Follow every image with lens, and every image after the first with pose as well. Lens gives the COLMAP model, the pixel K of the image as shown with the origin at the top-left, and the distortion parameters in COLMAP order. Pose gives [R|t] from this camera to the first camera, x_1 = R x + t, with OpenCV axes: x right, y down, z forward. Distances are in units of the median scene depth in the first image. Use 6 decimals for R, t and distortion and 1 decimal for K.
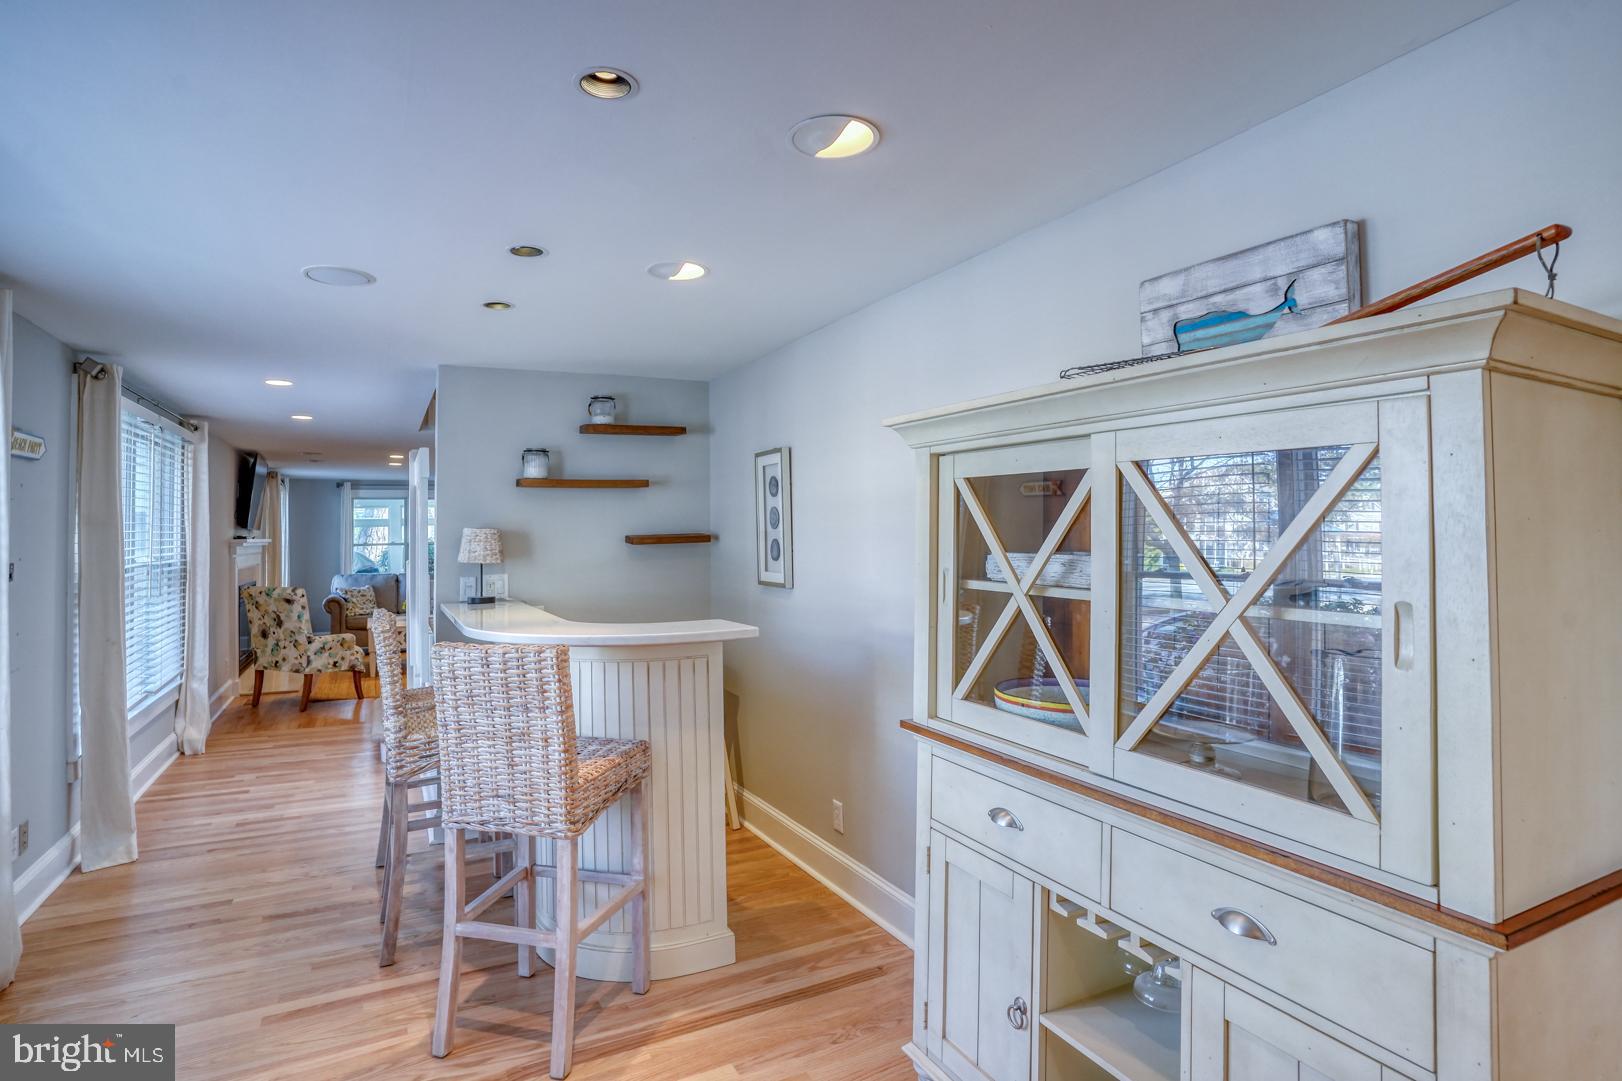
lens RADIAL K [[812.1, 0, 811.0], [0, 812.1, 540.5], [0, 0, 1]] dist [-0.086690, 0.033684]
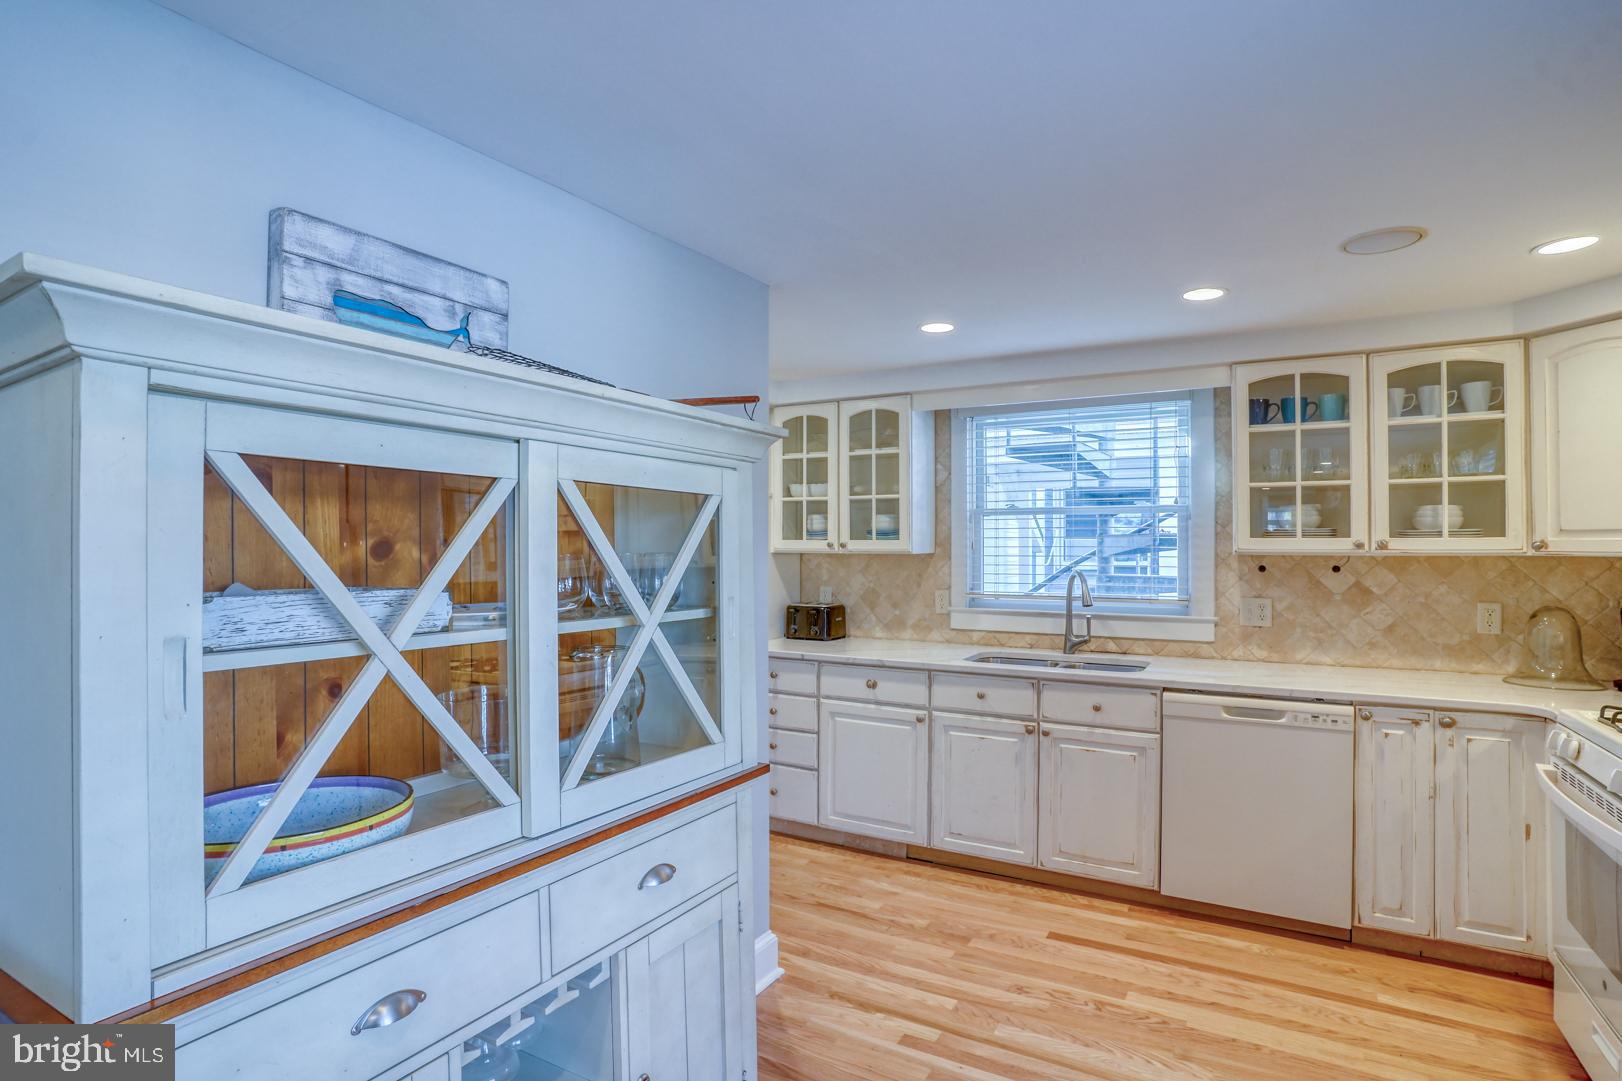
lens RADIAL K [[812.1, 0, 811.0], [0, 812.1, 540.5], [0, 0, 1]] dist [-0.086690, 0.033684]
pose [[-0.526365, 0.009915, 0.850201, -0.496946], [0.011842, 0.999921, -0.004330, -0.019014], [-0.850177, 0.007789, -0.526440, 1.125039]]
